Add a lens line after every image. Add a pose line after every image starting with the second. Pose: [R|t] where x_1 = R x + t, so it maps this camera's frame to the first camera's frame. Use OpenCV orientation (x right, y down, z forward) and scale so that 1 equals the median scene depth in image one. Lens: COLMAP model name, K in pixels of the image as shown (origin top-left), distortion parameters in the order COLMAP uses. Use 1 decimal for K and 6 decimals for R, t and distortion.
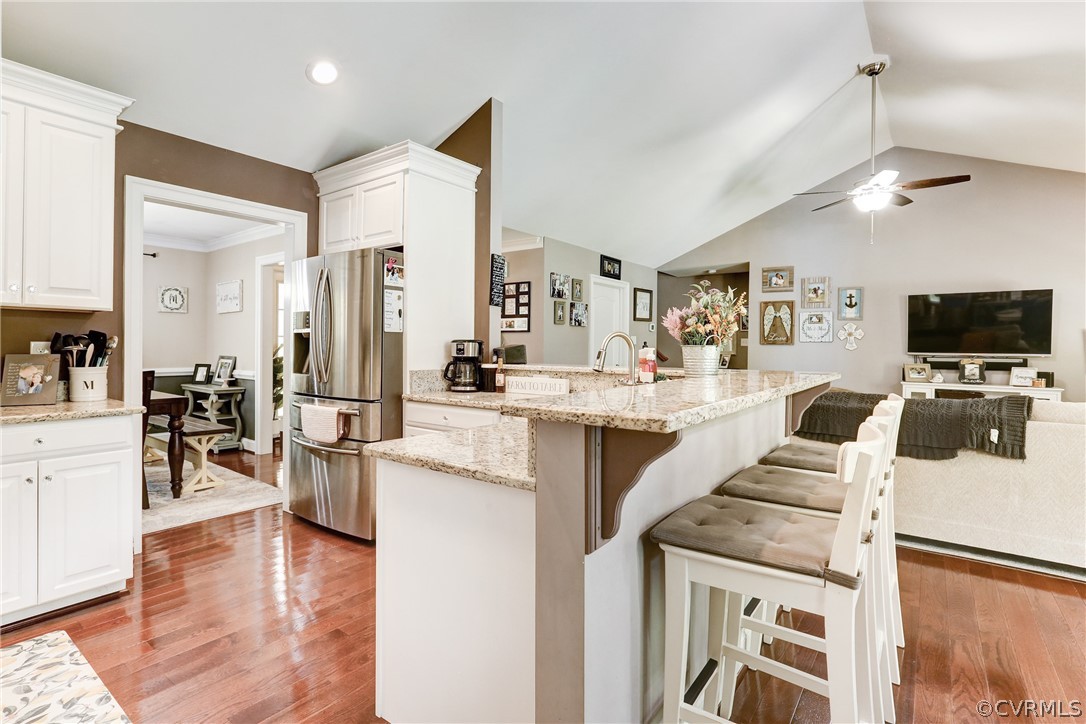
lens RADIAL K [[532.2, 0, 516.2], [0, 532.2, 330.6], [0, 0, 1]] dist [-0.049252, 0.017612]
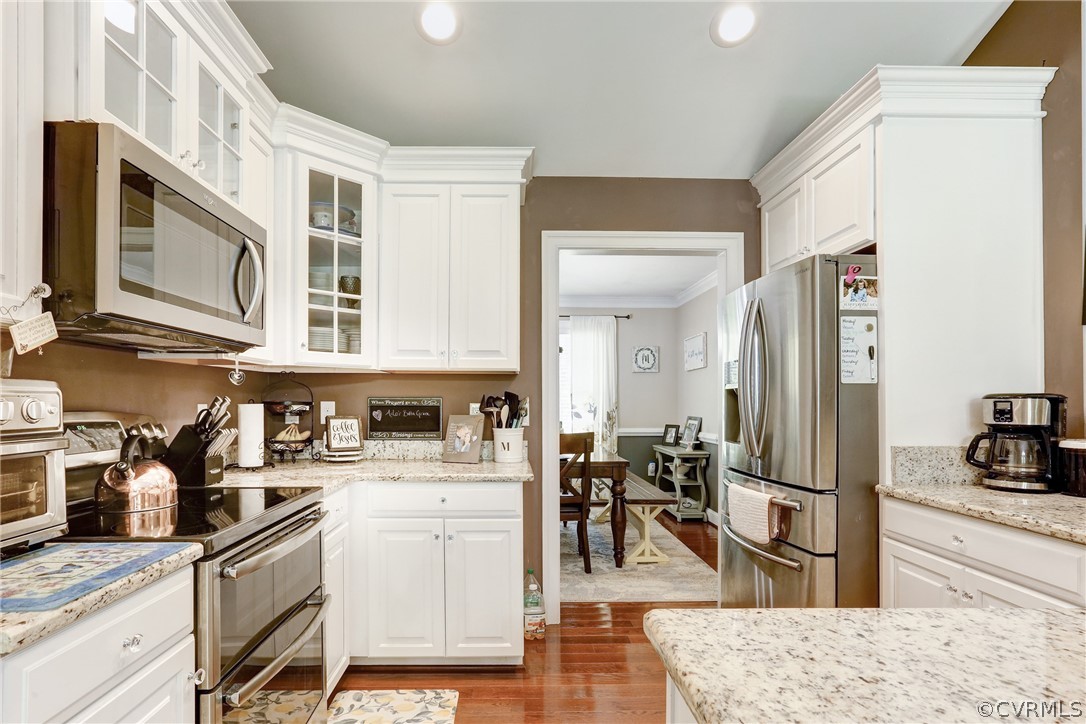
lens RADIAL K [[551.7, 0, 522.6], [0, 551.7, 398.2], [0, 0, 1]] dist [-0.004997, -0.000023]
pose [[0.630160, -0.013677, -0.776345, 0.011401], [0.027120, 0.999622, 0.004403, 0.003295], [0.775992, -0.023829, 0.630293, 0.145089]]
